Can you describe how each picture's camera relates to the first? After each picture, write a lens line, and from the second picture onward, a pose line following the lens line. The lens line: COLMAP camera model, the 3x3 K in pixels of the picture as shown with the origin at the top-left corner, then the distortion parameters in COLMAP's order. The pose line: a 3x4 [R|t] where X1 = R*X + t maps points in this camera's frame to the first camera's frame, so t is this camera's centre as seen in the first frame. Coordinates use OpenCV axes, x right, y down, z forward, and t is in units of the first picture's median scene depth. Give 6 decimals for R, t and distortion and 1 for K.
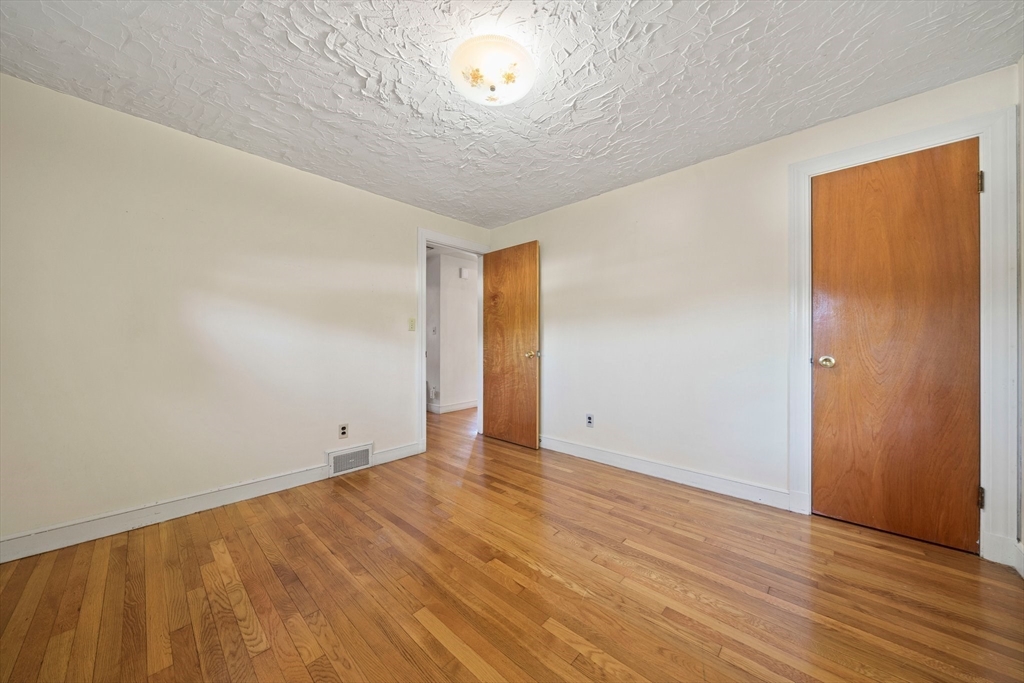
lens RADIAL K [[351.1, 0, 511.7], [0, 351.1, 344.2], [0, 0, 1]] dist [-0.000928, -0.000100]
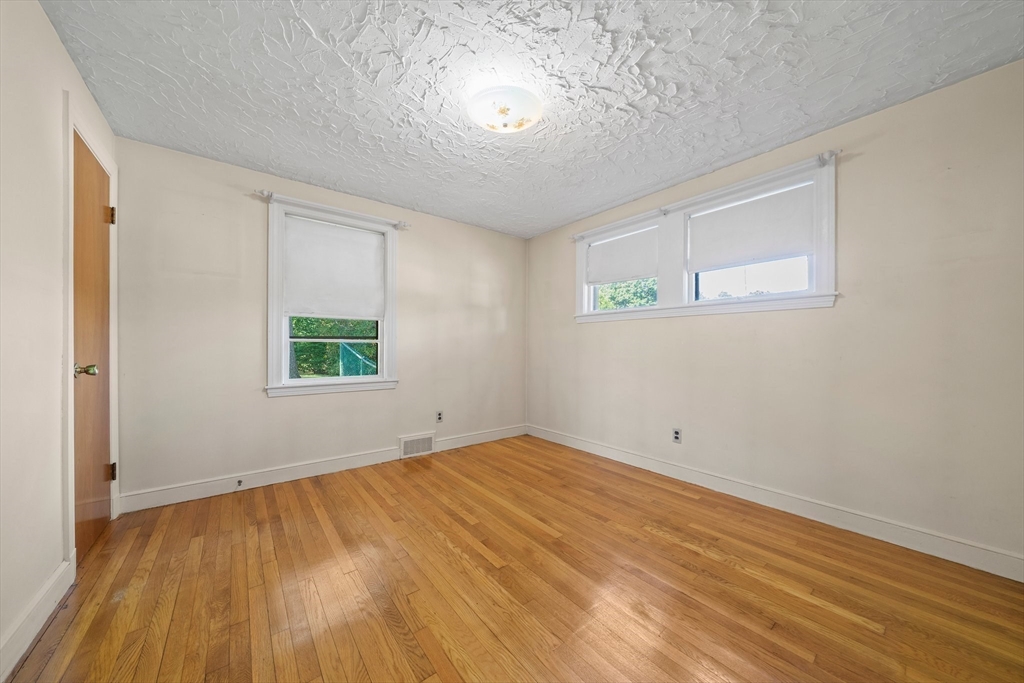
lens RADIAL K [[351.1, 0, 511.7], [0, 351.1, 344.2], [0, 0, 1]] dist [-0.000928, -0.000100]
pose [[-0.988704, -0.001240, 0.149873, -0.239755], [-0.000887, 0.999997, 0.002417, -0.016427], [-0.149876, 0.002257, -0.988702, 2.048240]]
